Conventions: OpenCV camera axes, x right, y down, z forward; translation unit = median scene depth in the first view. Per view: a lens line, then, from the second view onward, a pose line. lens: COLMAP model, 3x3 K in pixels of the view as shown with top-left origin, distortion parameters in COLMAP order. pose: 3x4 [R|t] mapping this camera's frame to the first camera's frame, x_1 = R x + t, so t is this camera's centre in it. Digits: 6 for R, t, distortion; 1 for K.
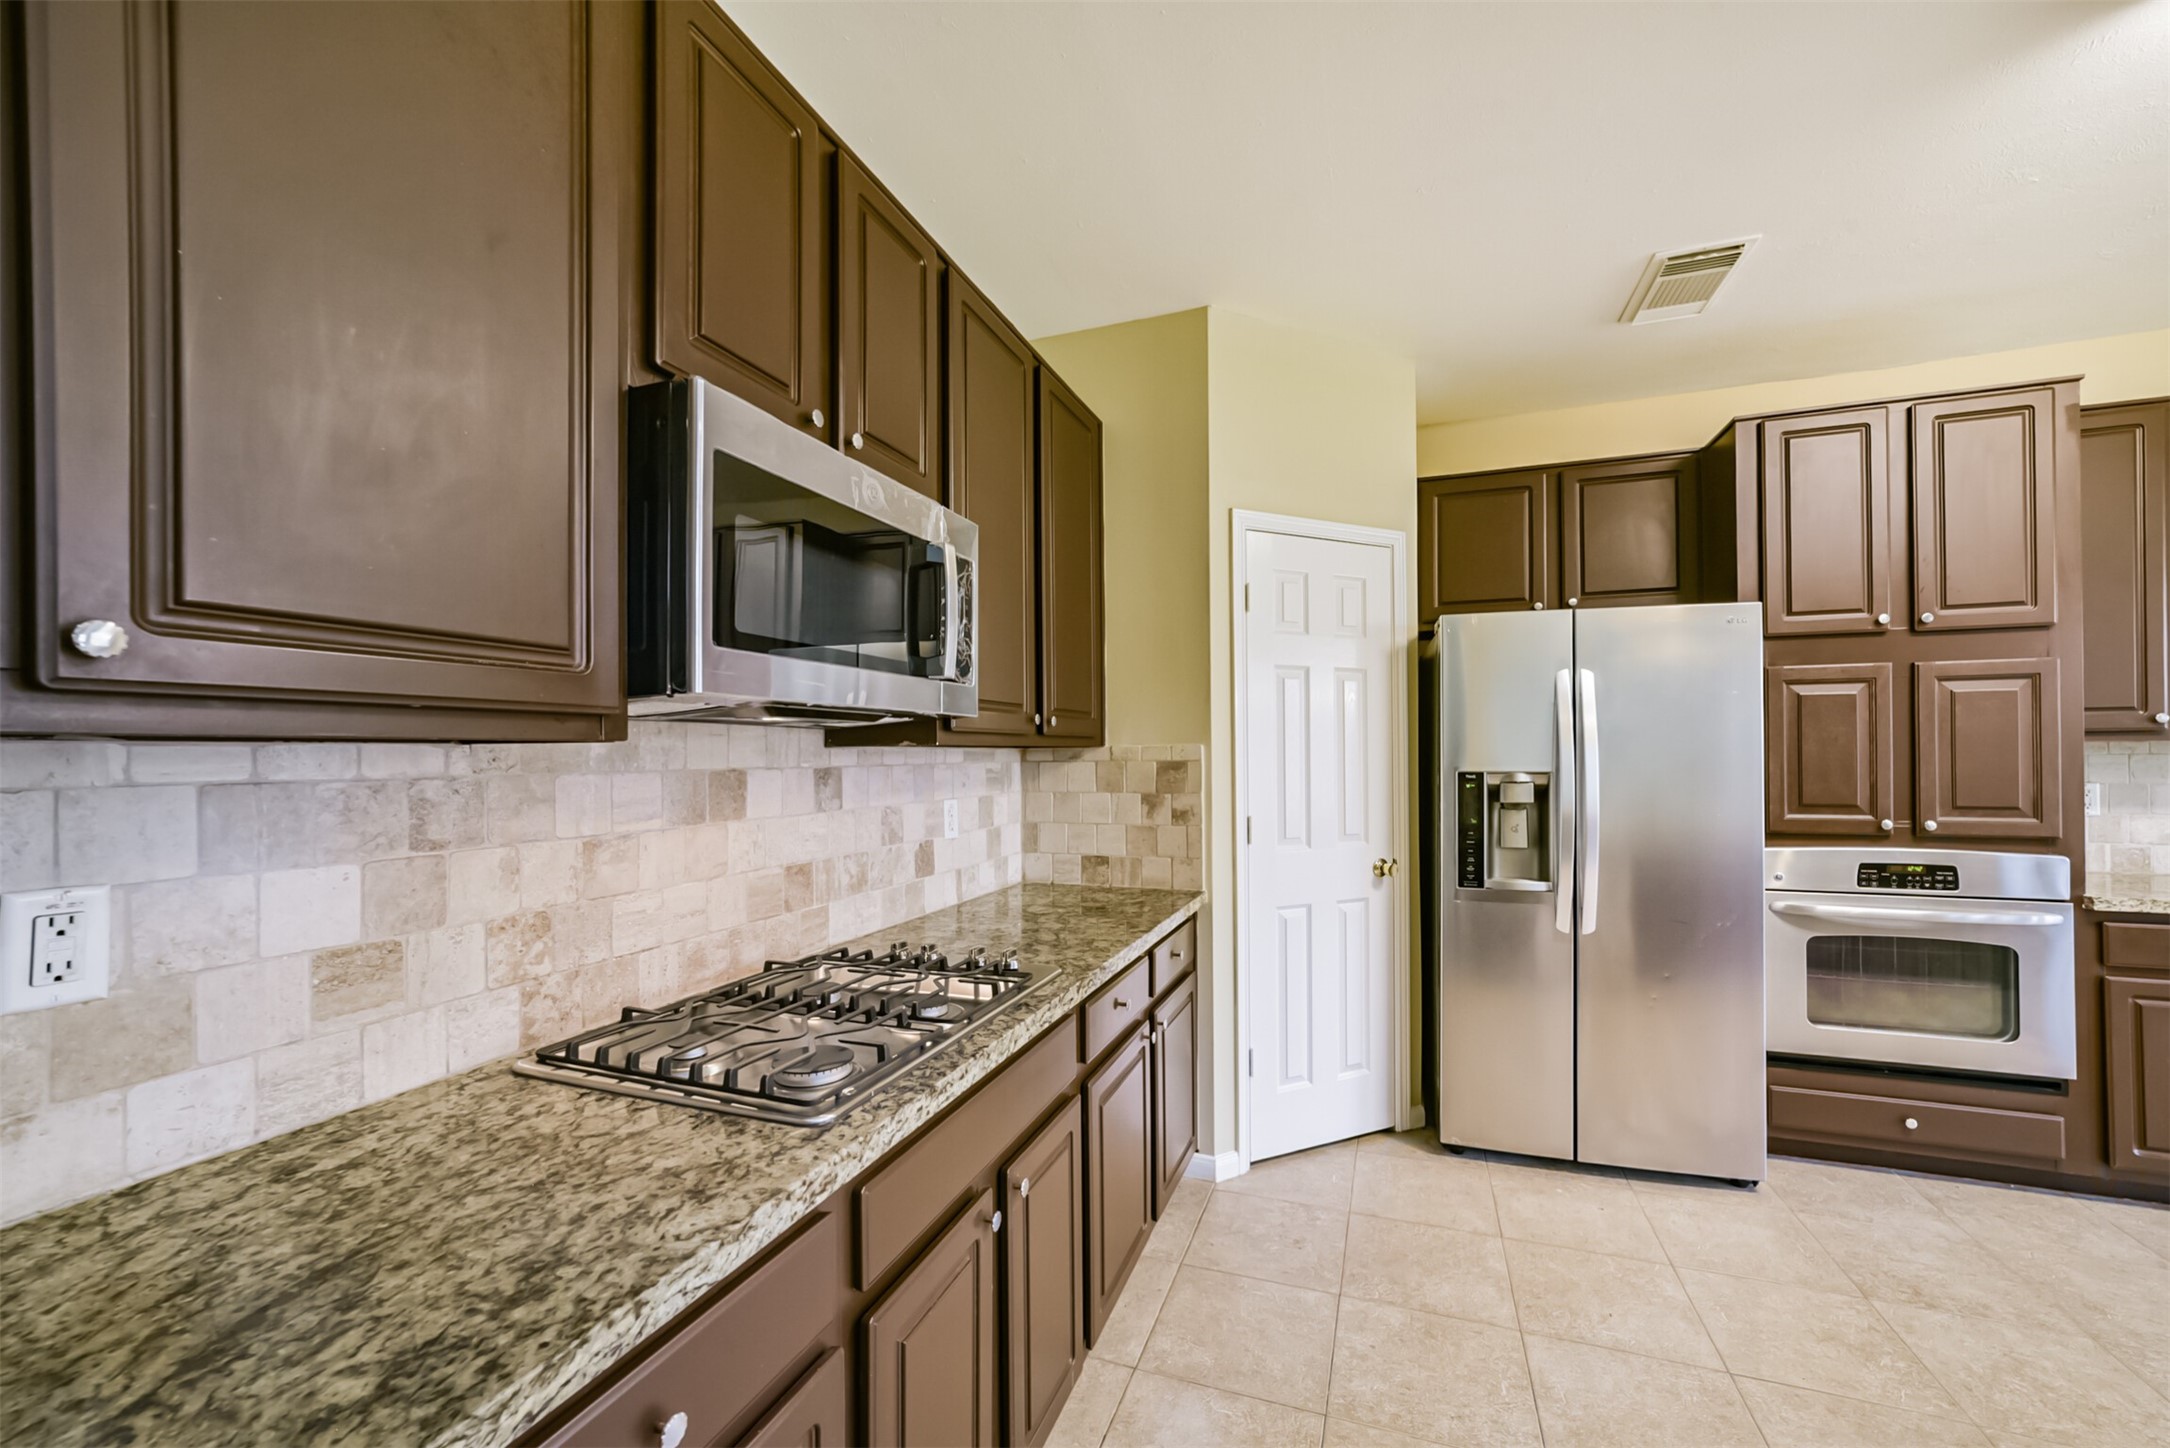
lens RADIAL K [[842.4, 0, 1094.6], [0, 842.4, 756.8], [0, 0, 1]] dist [-0.008925, 0.004393]
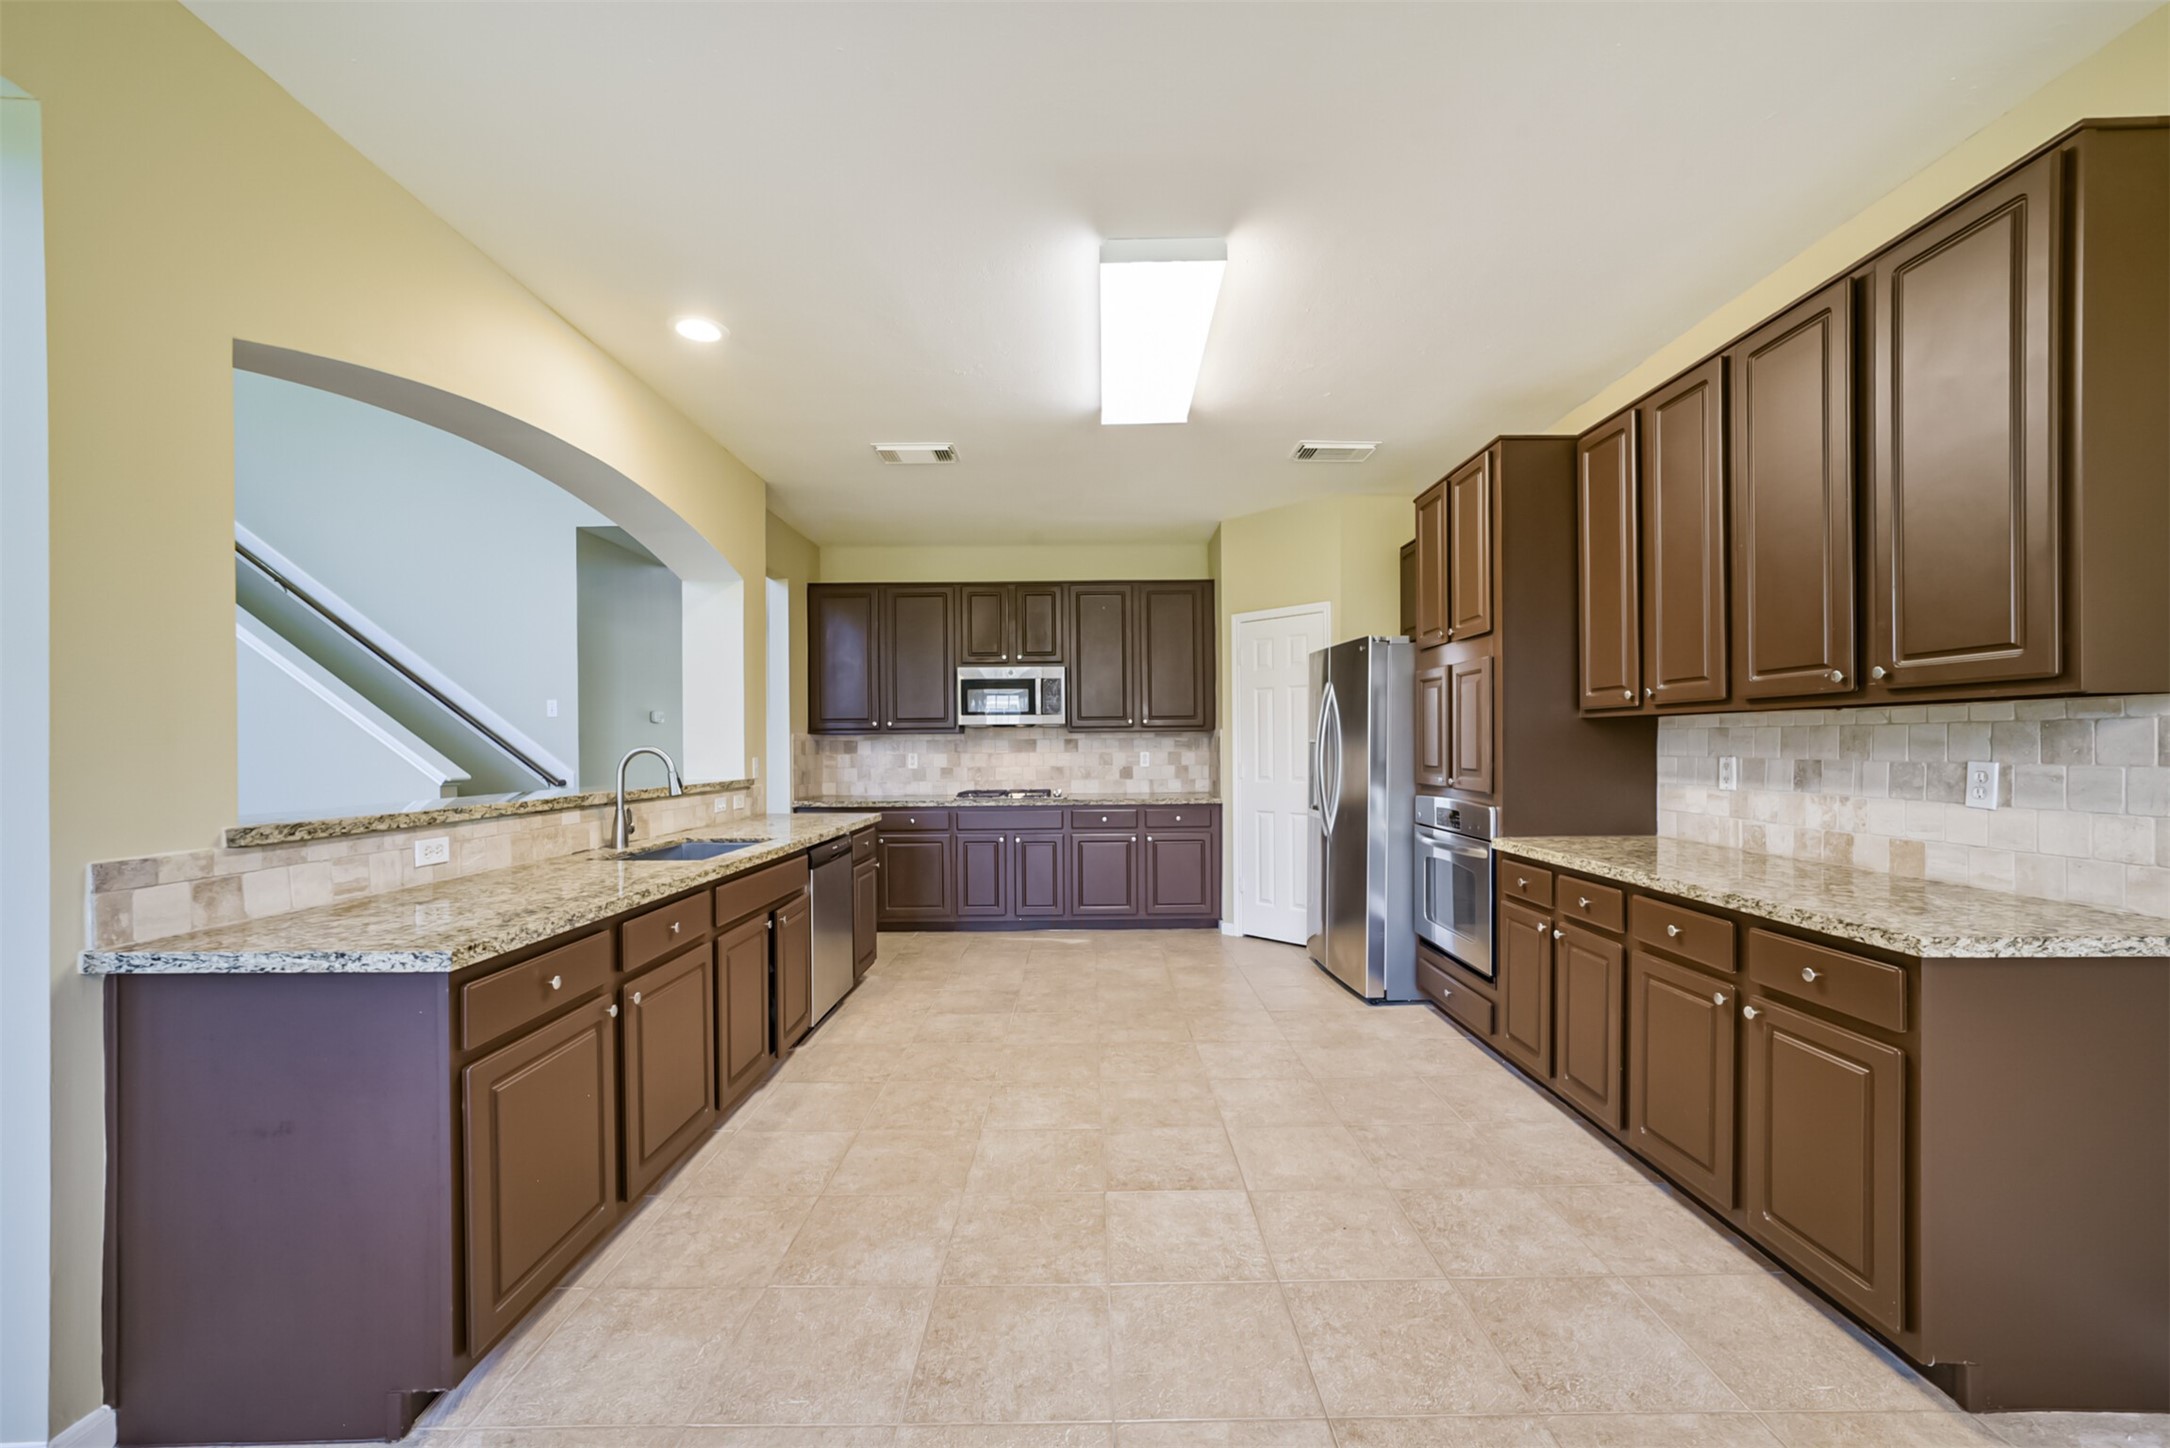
lens RADIAL K [[842.4, 0, 1090.5], [0, 842.4, 745.7], [0, 0, 1]] dist [-0.008925, 0.004393]
pose [[0.354743, 0.008697, -0.934924, 2.789168], [0.004557, 0.999929, 0.011031, 0.003698], [0.934953, -0.008174, 0.354678, -0.090382]]
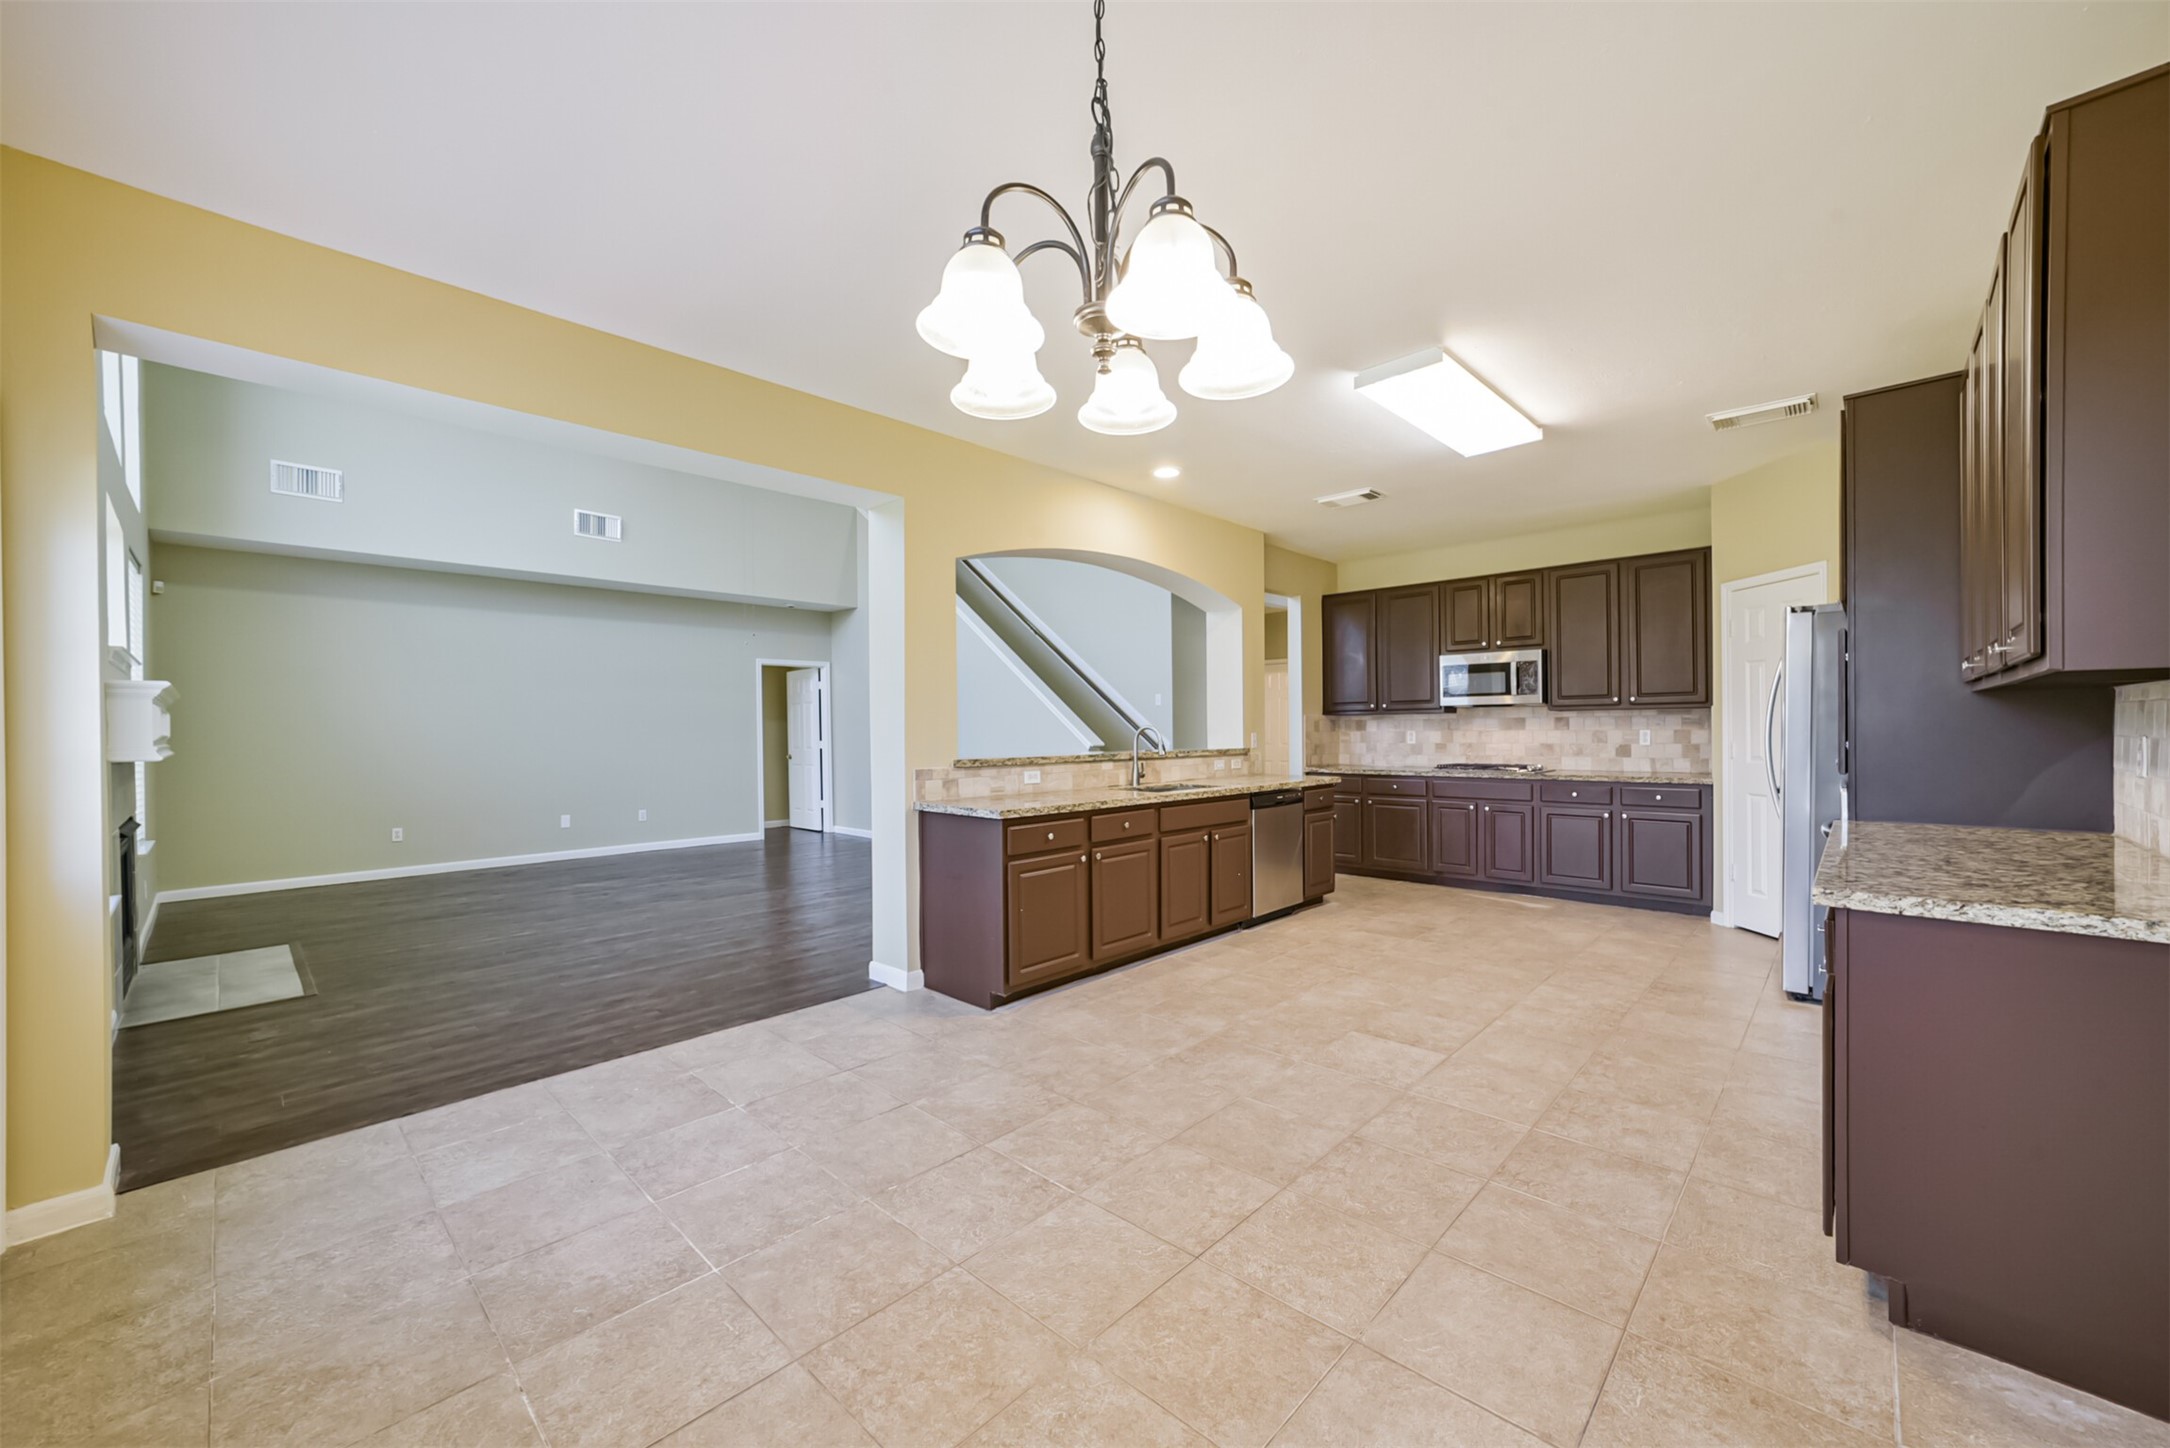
lens RADIAL K [[842.4, 0, 1099.0], [0, 842.4, 721.7], [0, 0, 1]] dist [-0.008925, 0.004393]
pose [[-0.388256, 0.007213, -0.921523, 3.544879], [0.014391, 0.999895, 0.001763, -0.000497], [0.921439, -0.012577, -0.388319, 0.603161]]
